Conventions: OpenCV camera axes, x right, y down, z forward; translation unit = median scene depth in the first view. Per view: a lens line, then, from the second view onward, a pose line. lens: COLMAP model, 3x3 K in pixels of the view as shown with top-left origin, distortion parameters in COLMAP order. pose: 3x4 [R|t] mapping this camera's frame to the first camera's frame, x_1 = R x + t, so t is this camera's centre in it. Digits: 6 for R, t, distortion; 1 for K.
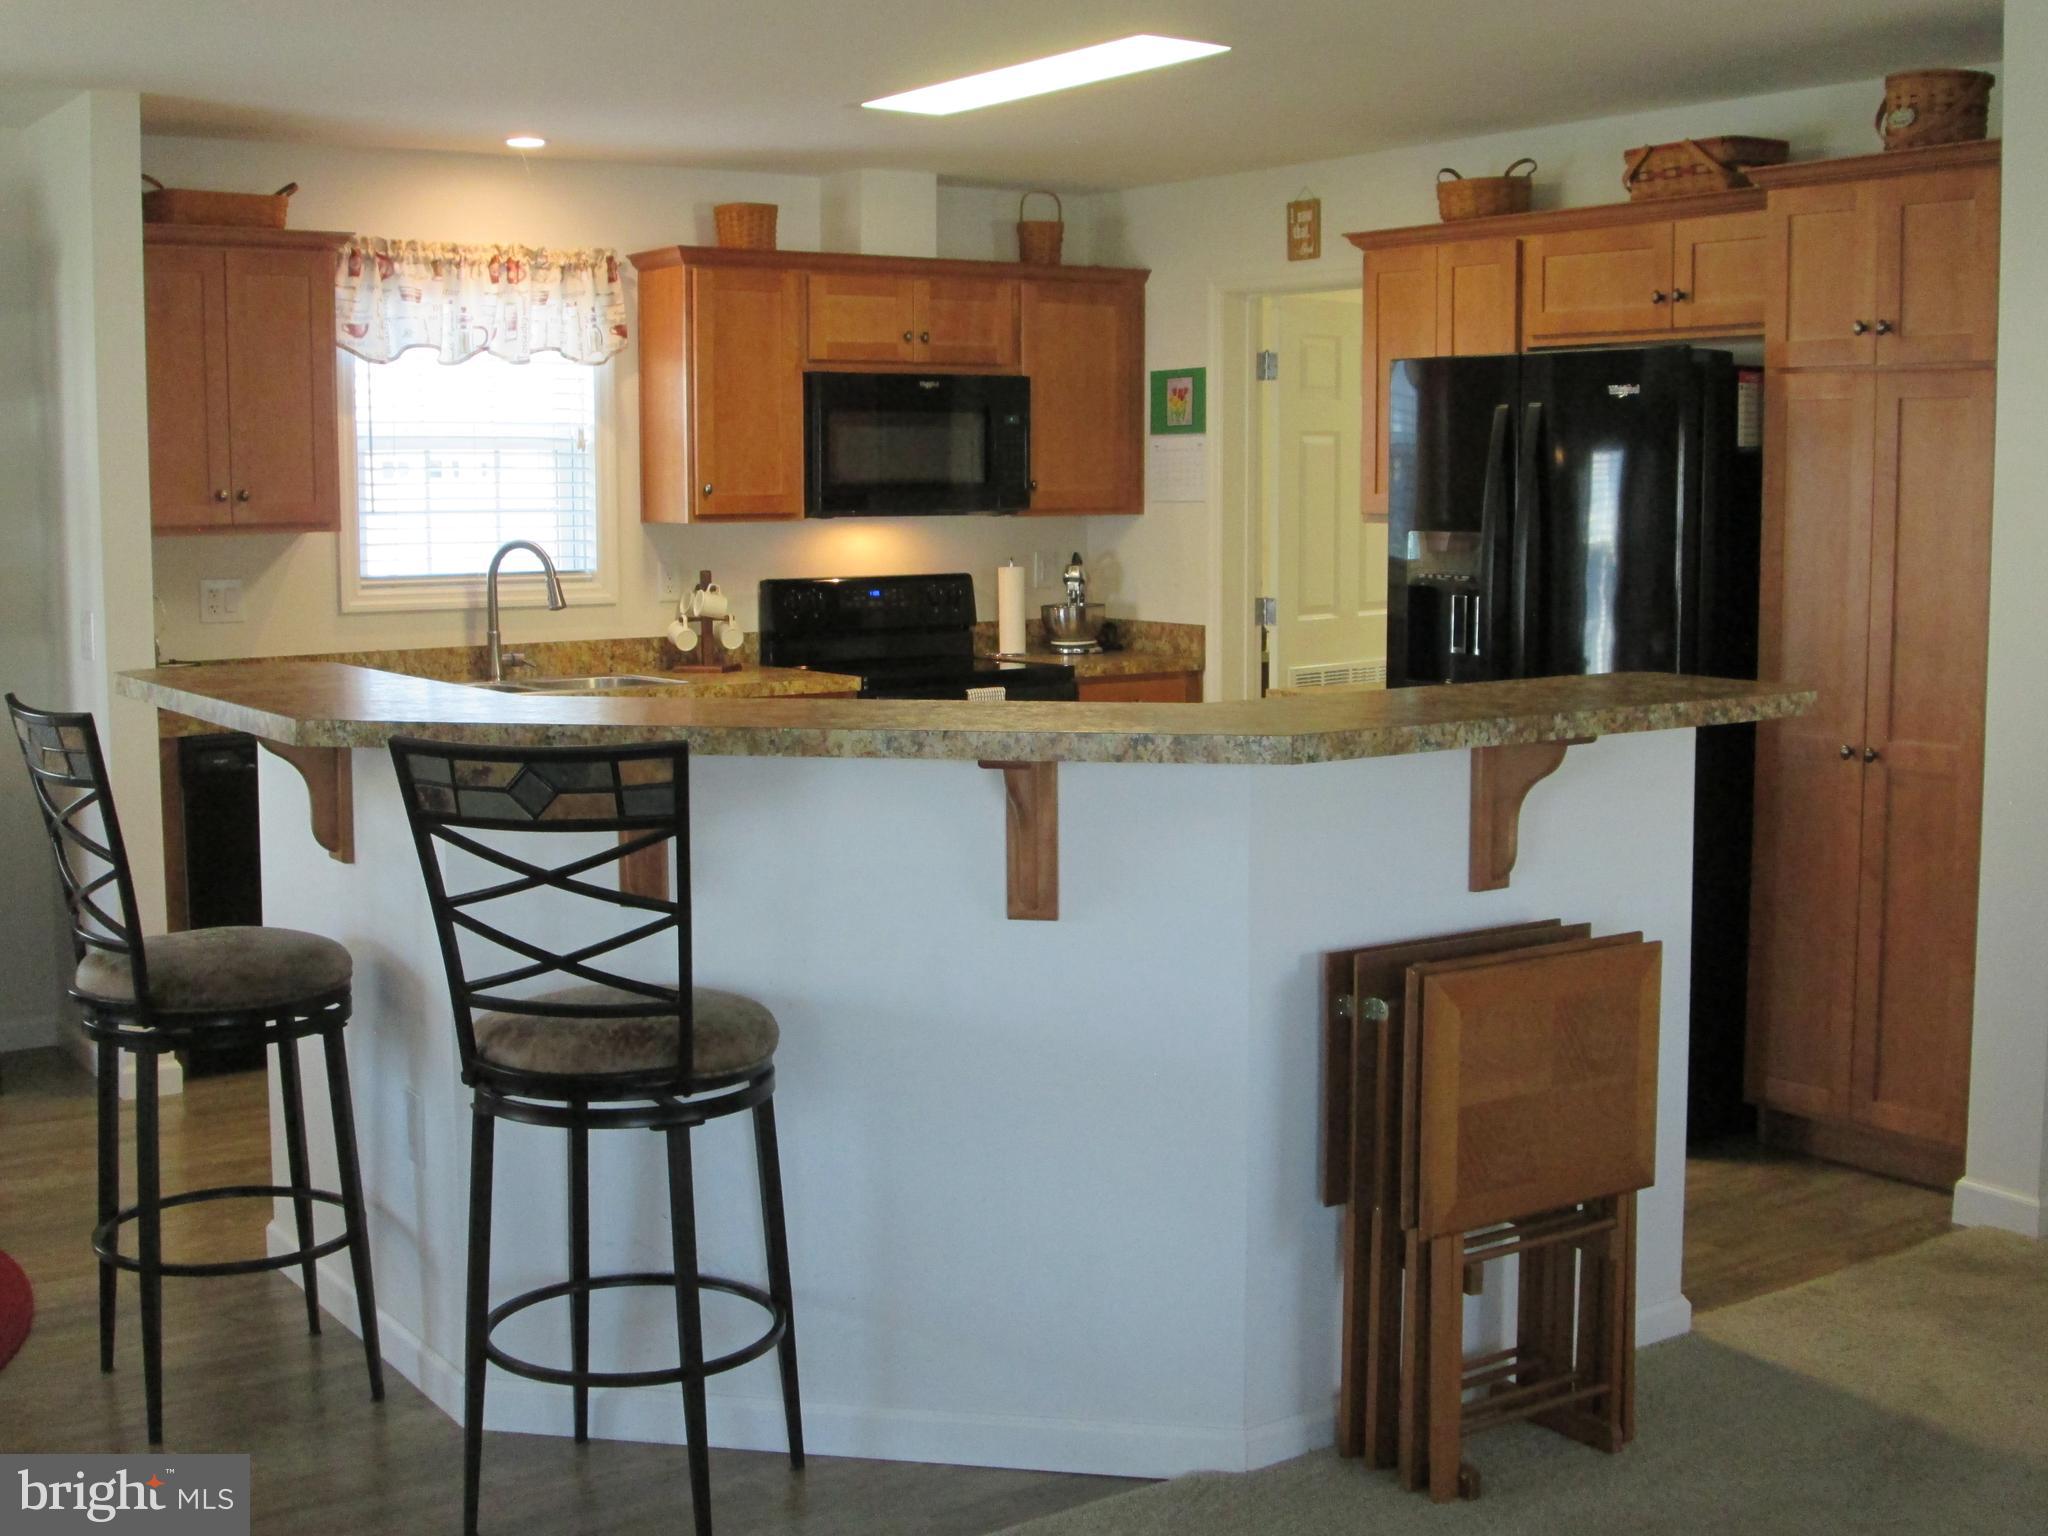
lens RADIAL K [[2417.8, 0, 1024.0], [0, 2417.8, 768.0], [0, 0, 1]] dist [-0.167835, -0.002569]
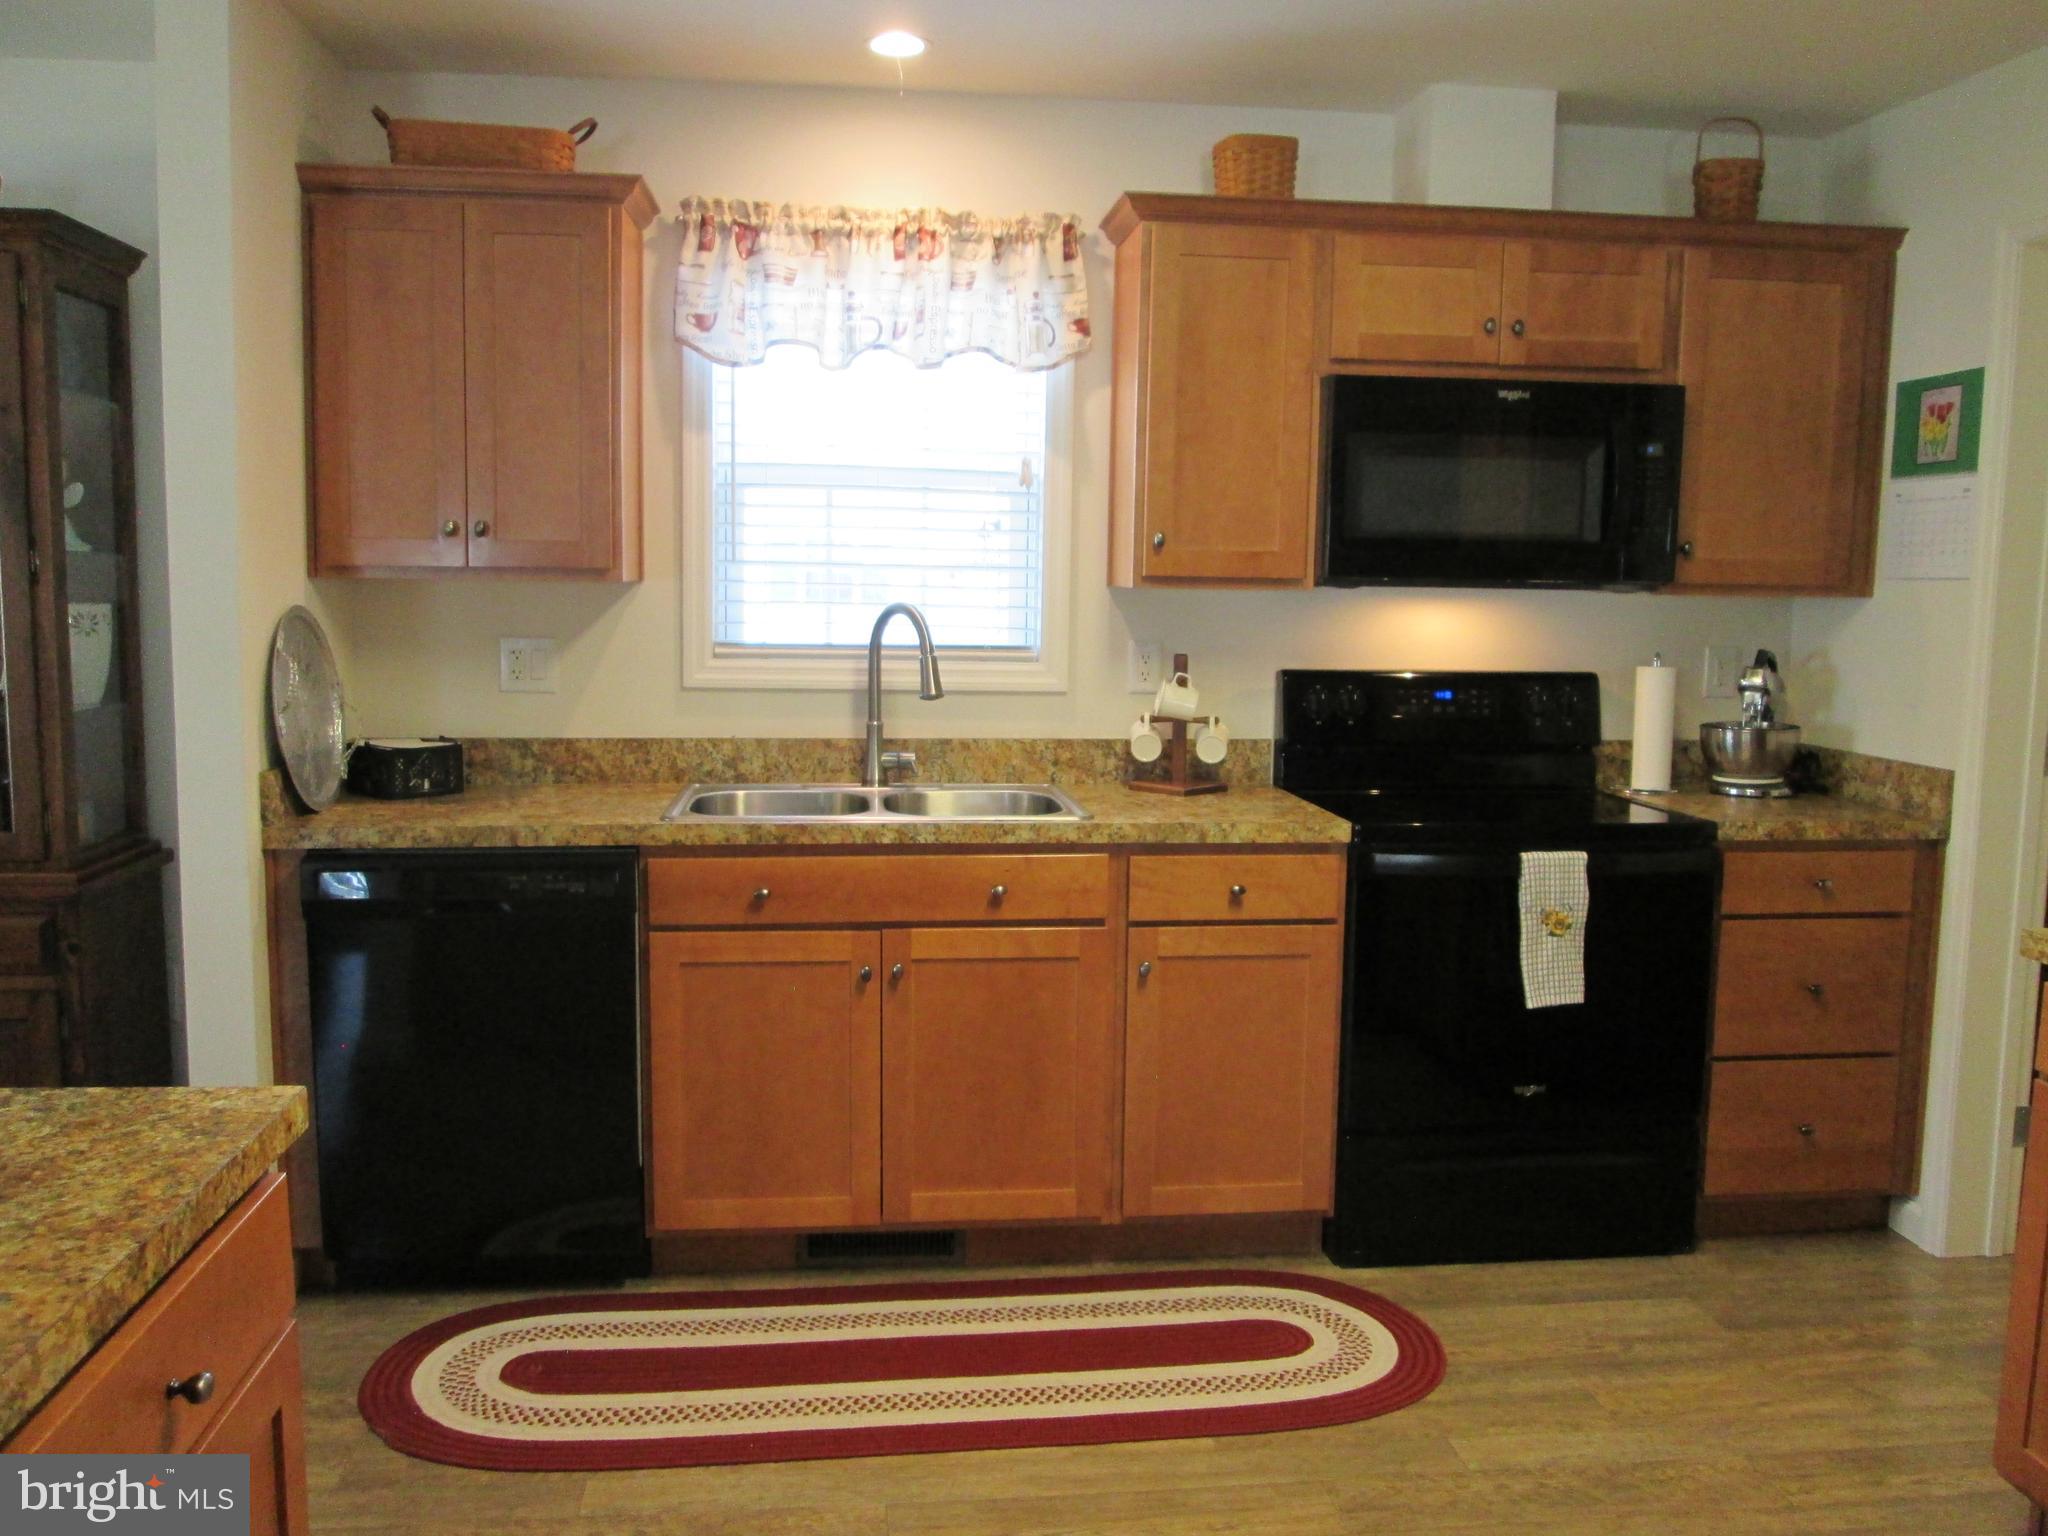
lens RADIAL K [[1665.5, 0, 1024.0], [0, 1665.5, 768.0], [0, 0, 1]] dist [-0.047347, 0.009259]
pose [[0.877994, 0.072557, -0.473141, 0.068830], [-0.074568, 0.997110, 0.014535, -0.051226], [0.472829, 0.022519, 0.880867, 0.531849]]
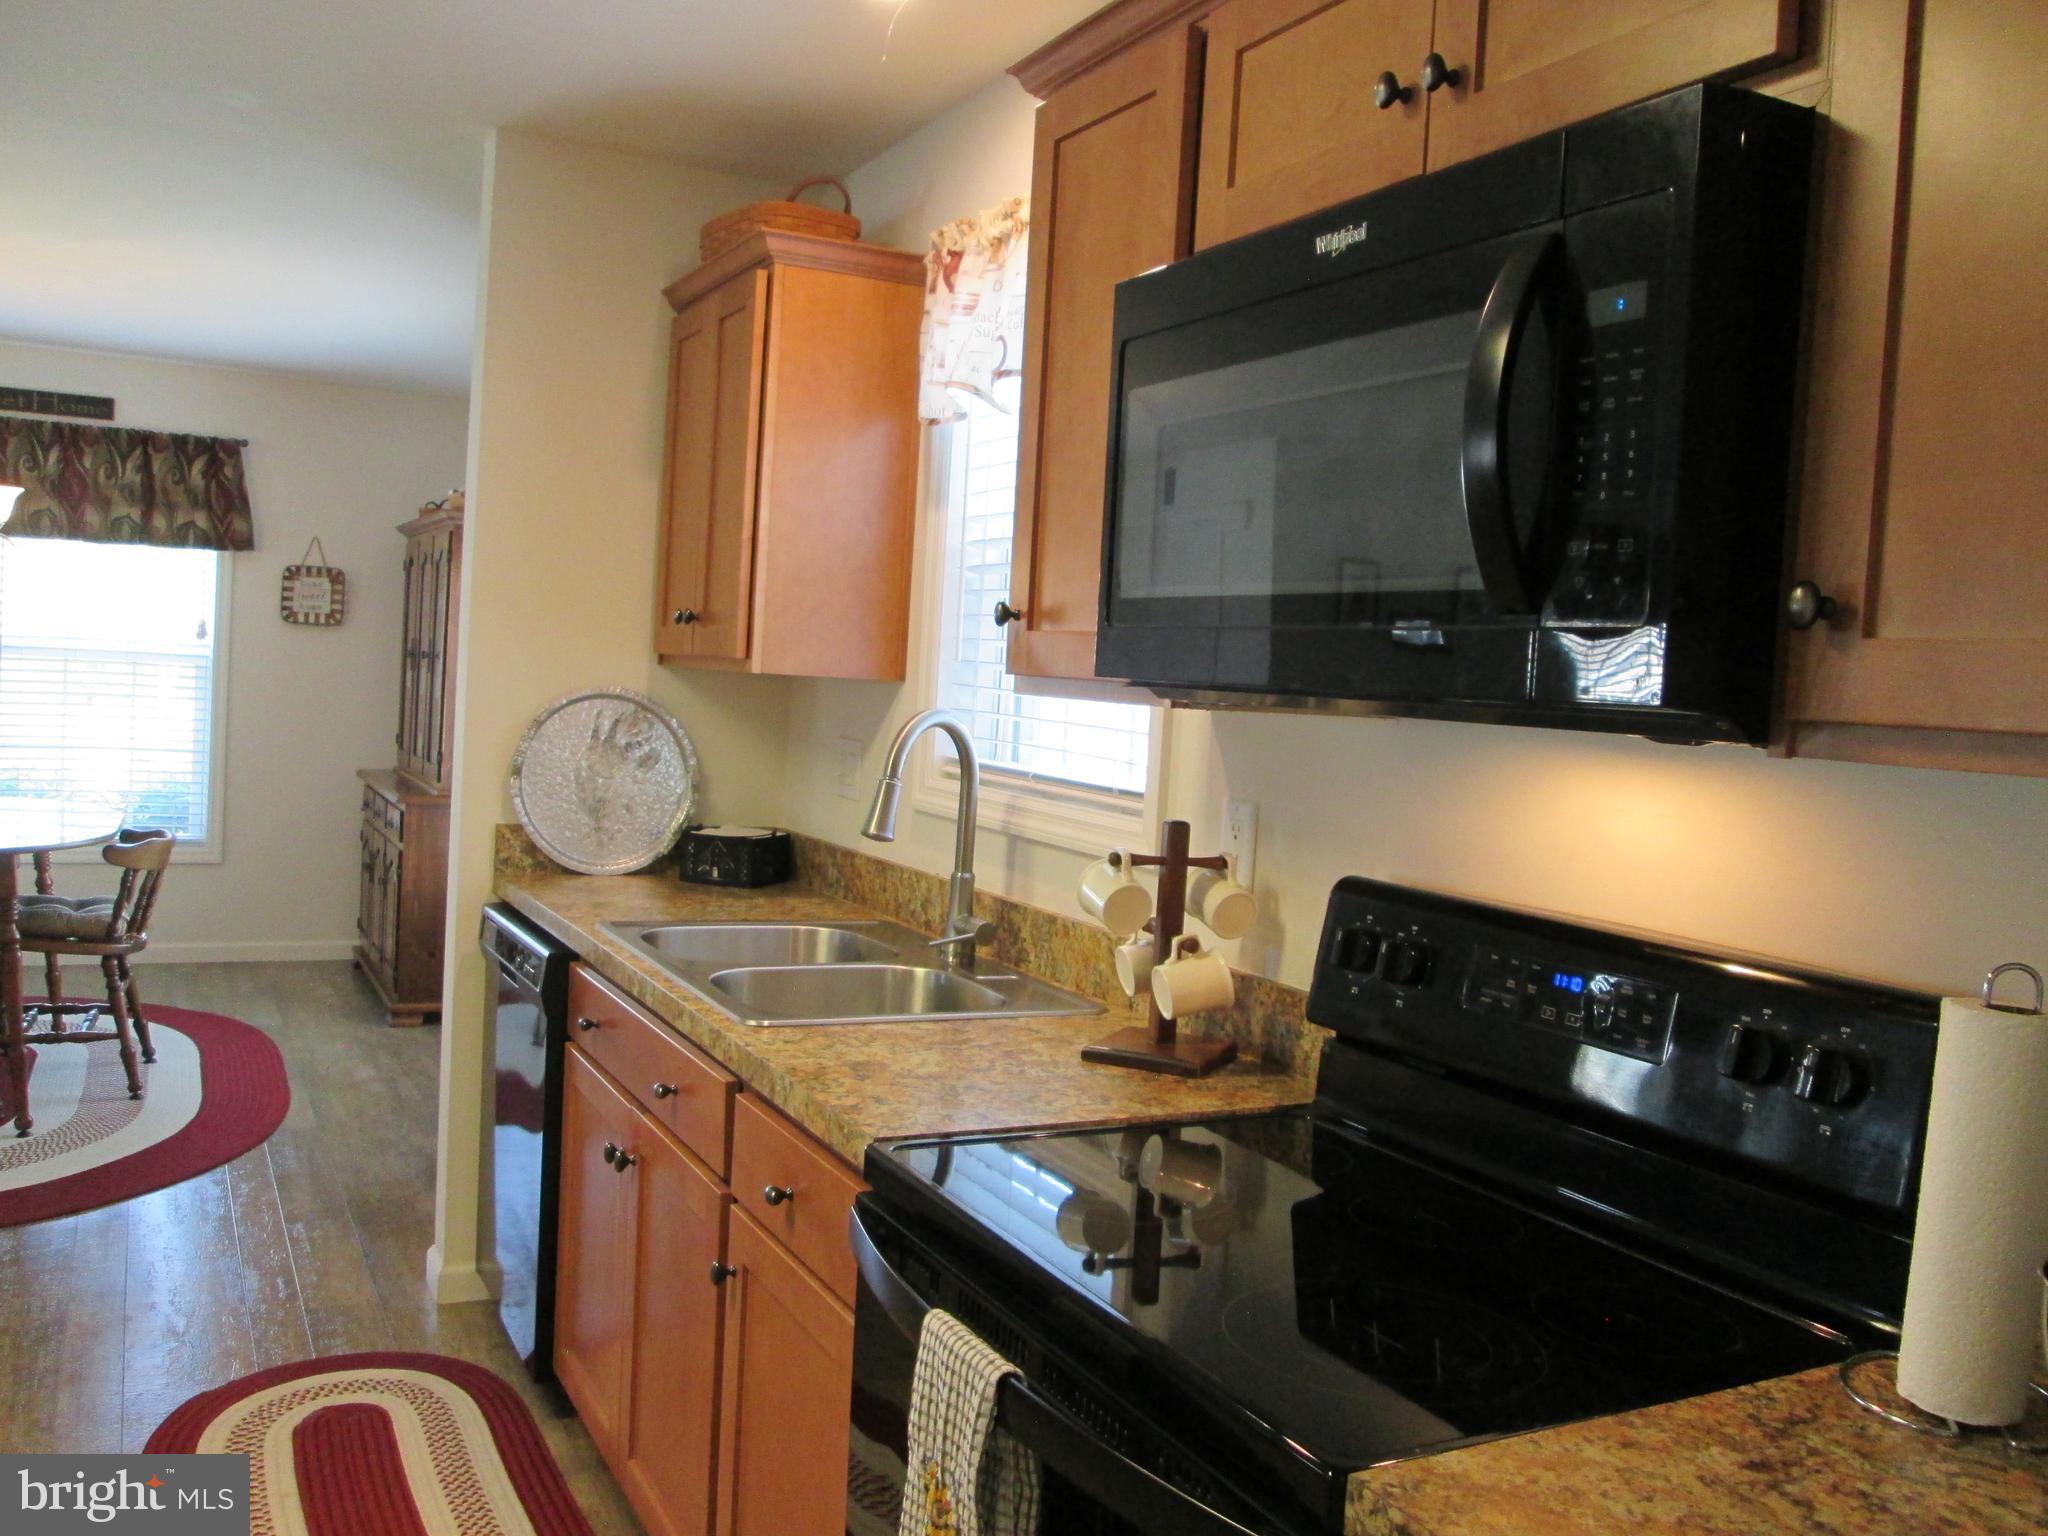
lens RADIAL K [[1665.5, 0, 1024.0], [0, 1665.5, 768.0], [0, 0, 1]] dist [-0.047347, 0.009259]
pose [[-0.123377, 0.051371, -0.991029, 0.159362], [-0.177810, 0.981353, 0.073005, -0.107823], [0.976300, 0.185222, -0.111943, 1.006781]]
